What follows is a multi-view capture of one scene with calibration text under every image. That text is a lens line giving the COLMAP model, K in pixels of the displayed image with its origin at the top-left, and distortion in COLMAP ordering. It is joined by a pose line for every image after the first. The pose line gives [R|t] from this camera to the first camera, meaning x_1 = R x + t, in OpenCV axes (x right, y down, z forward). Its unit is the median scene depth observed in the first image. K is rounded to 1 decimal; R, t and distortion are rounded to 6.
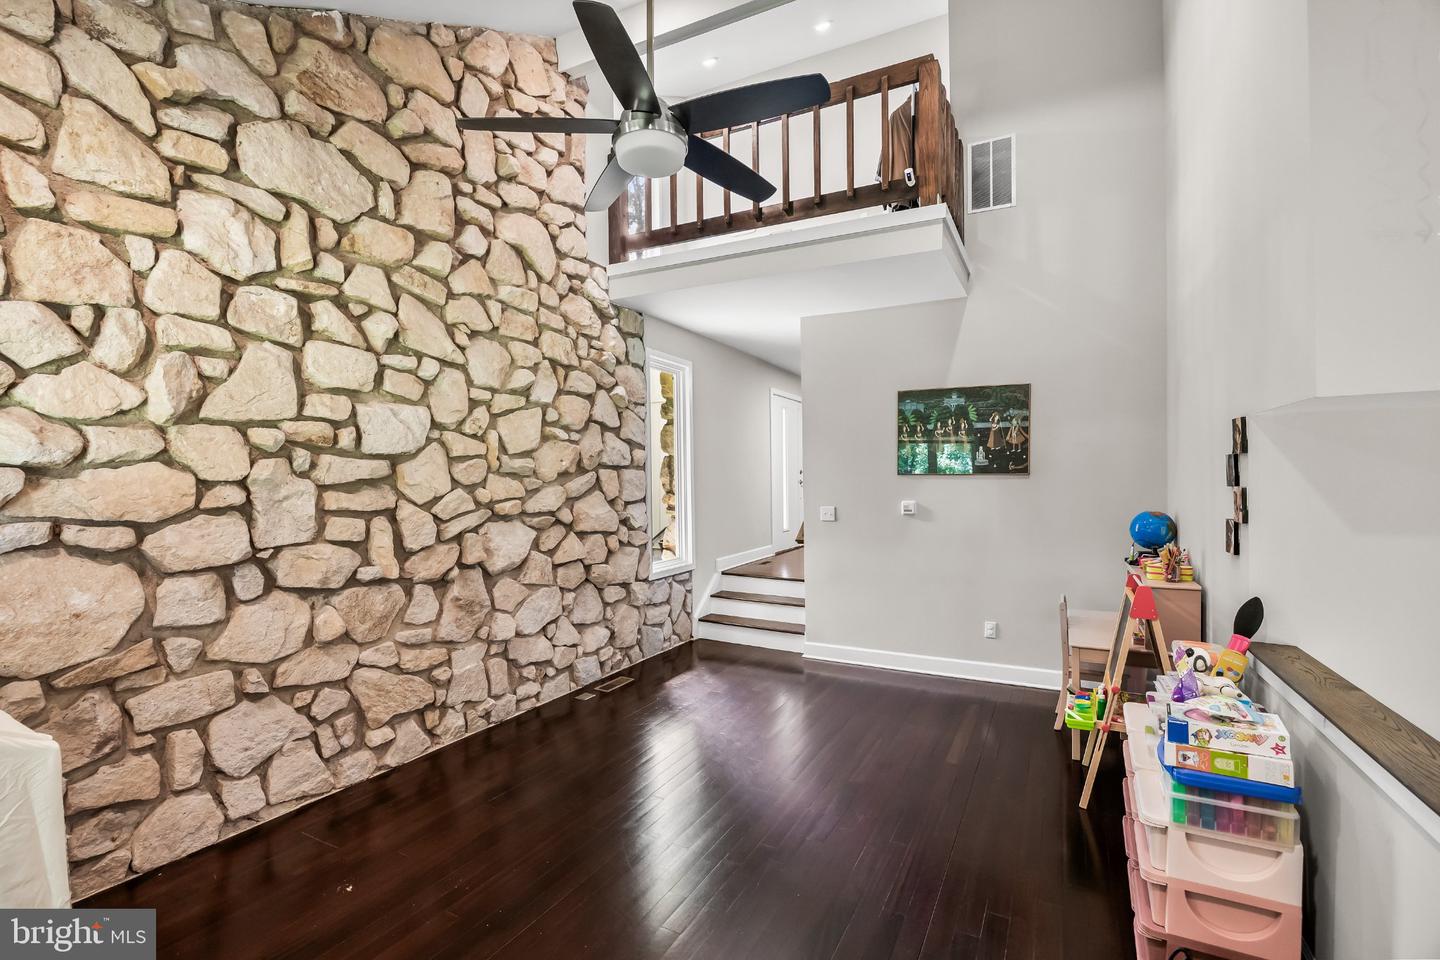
lens RADIAL K [[630.2, 0, 723.5], [0, 630.2, 480.0], [0, 0, 1]] dist [-0.015389, -0.000304]
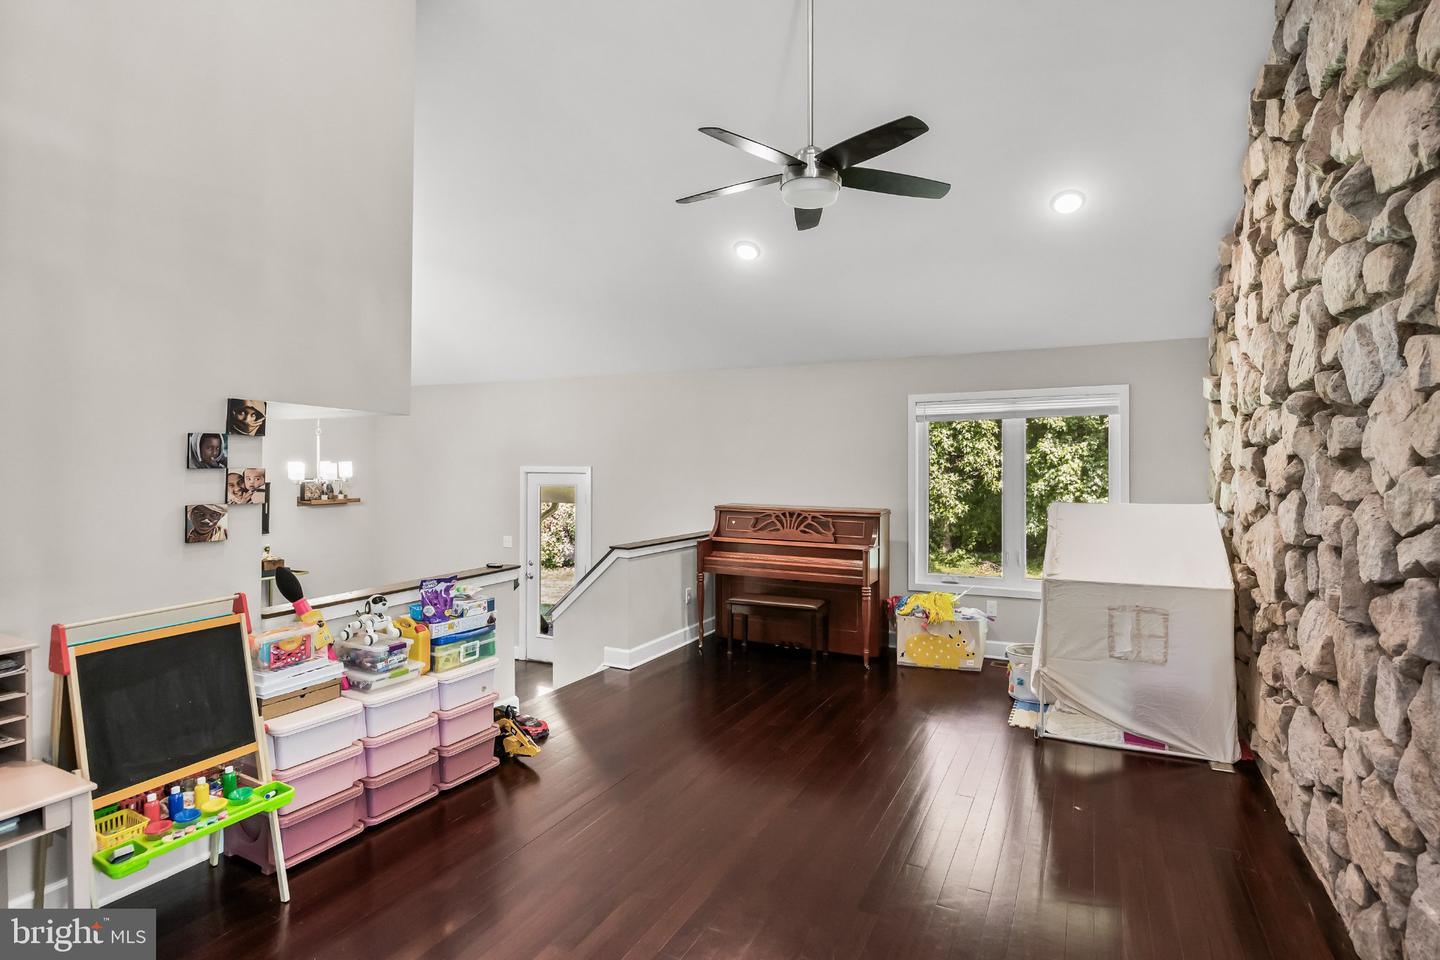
lens RADIAL K [[726.5, 0, 724.2], [0, 726.5, 475.9], [0, 0, 1]] dist [-0.000999, 0.000682]
pose [[-0.999723, -0.004778, -0.023037, 0.055171], [-0.005182, 0.999833, 0.017511, 0.015018], [0.022950, 0.017625, -0.999581, 1.629709]]
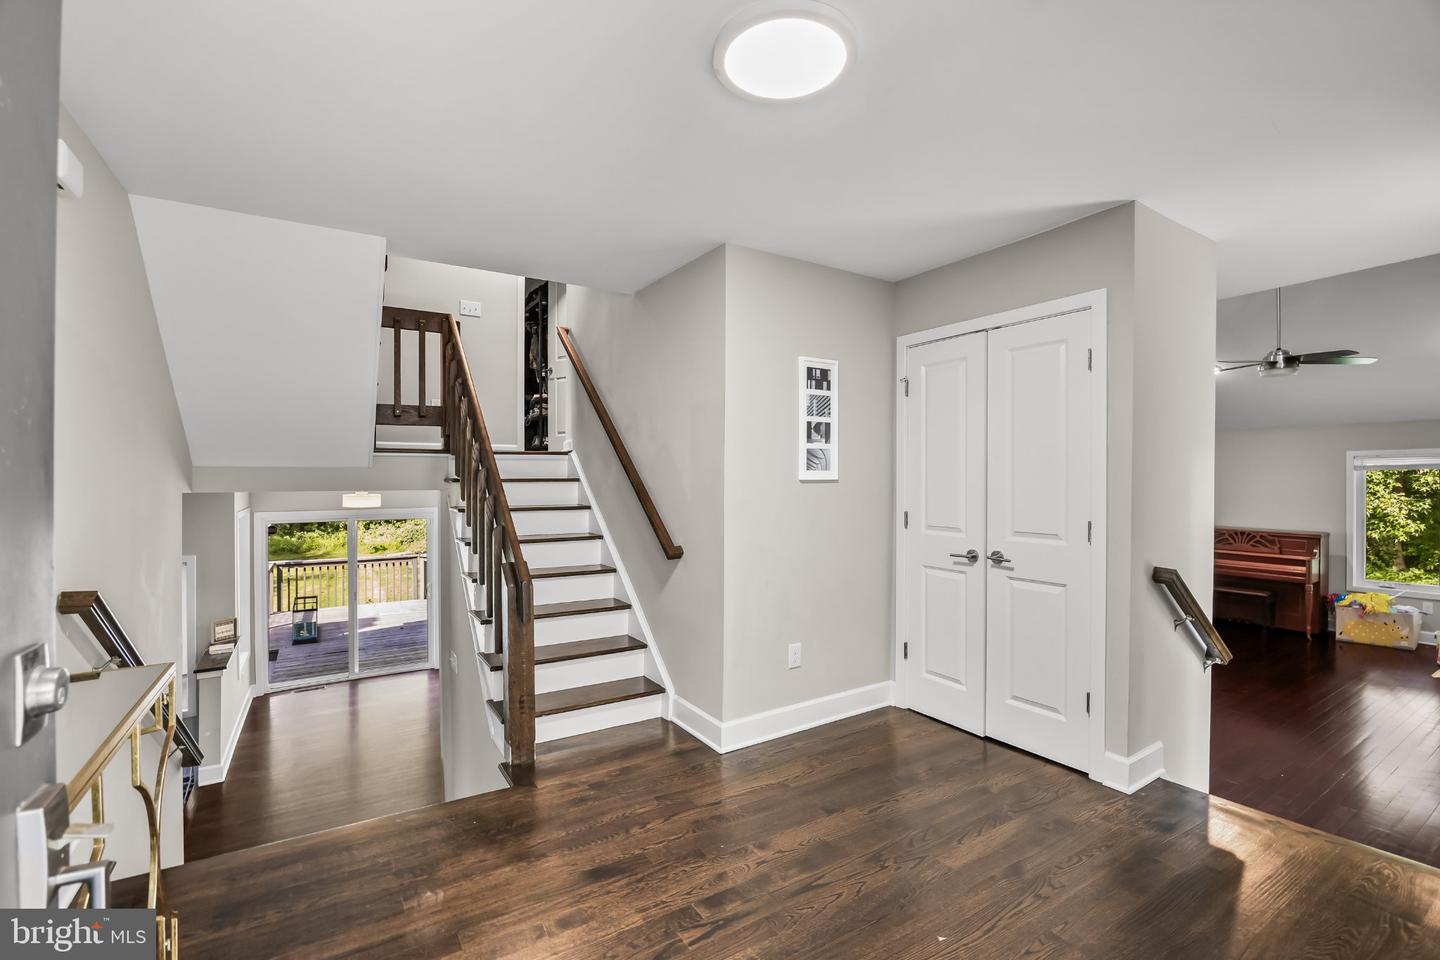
lens RADIAL K [[630.2, 0, 716.5], [0, 630.2, 478.0], [0, 0, 1]] dist [-0.015389, -0.000304]
pose [[-0.867546, -0.002559, 0.497351, 0.381338], [0.004166, 0.999914, 0.012412, -0.099519], [-0.497340, 0.012840, -0.867461, 2.783607]]
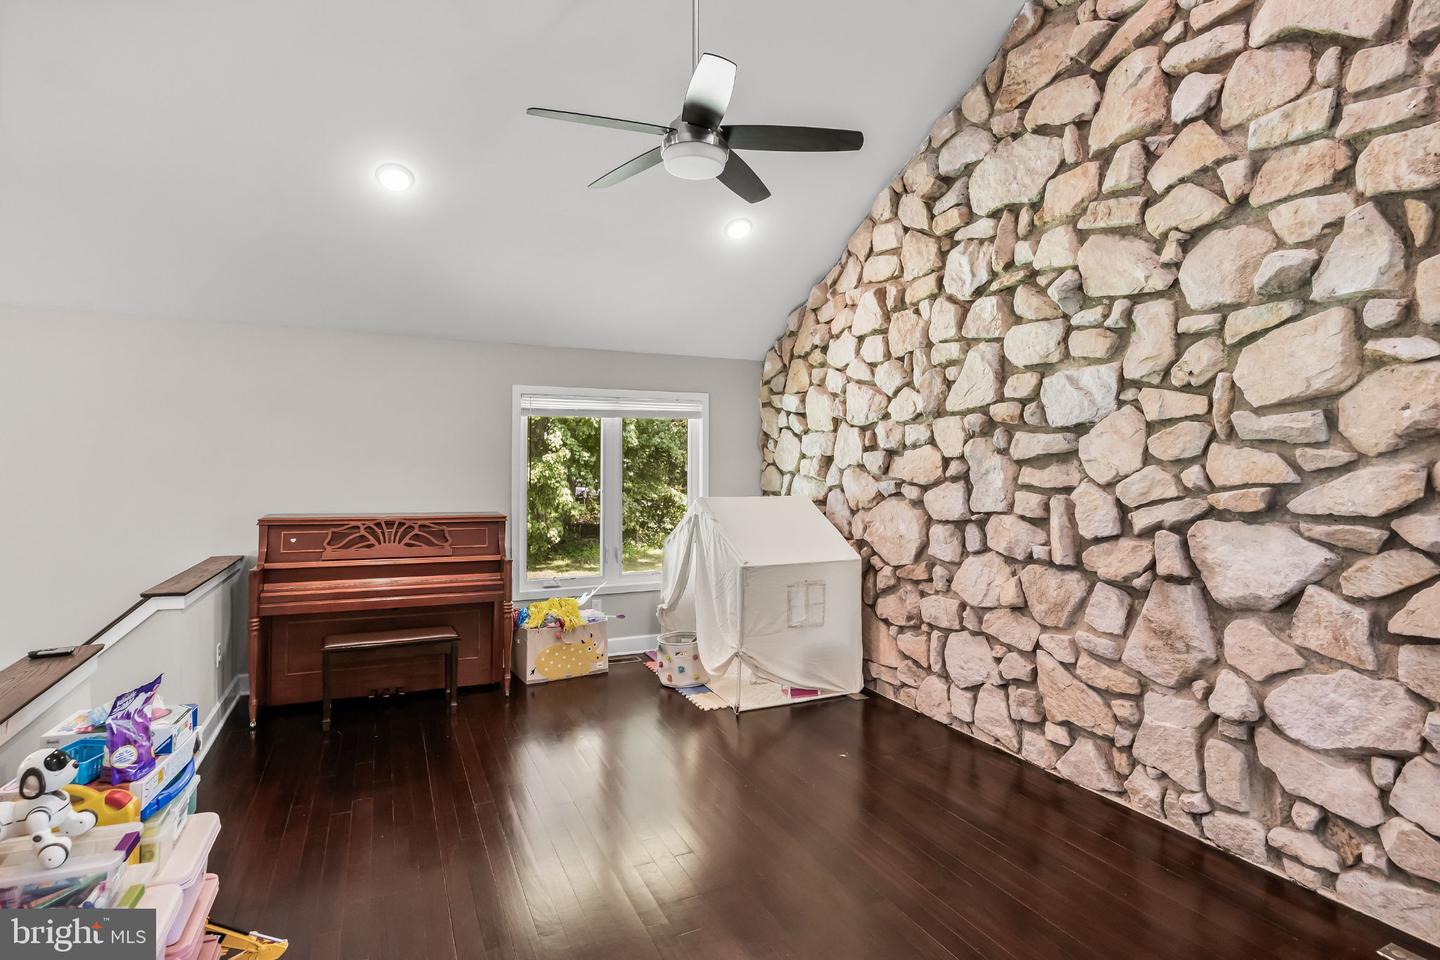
lens RADIAL K [[751.3, 0, 726.2], [0, 751.3, 470.3], [0, 0, 1]] dist [-0.003964, -0.000647]
pose [[-0.591632, -0.006269, -0.806184, 0.613403], [-0.012594, 0.999920, 0.001467, 0.026416], [0.806110, 0.011021, -0.591664, 1.227046]]
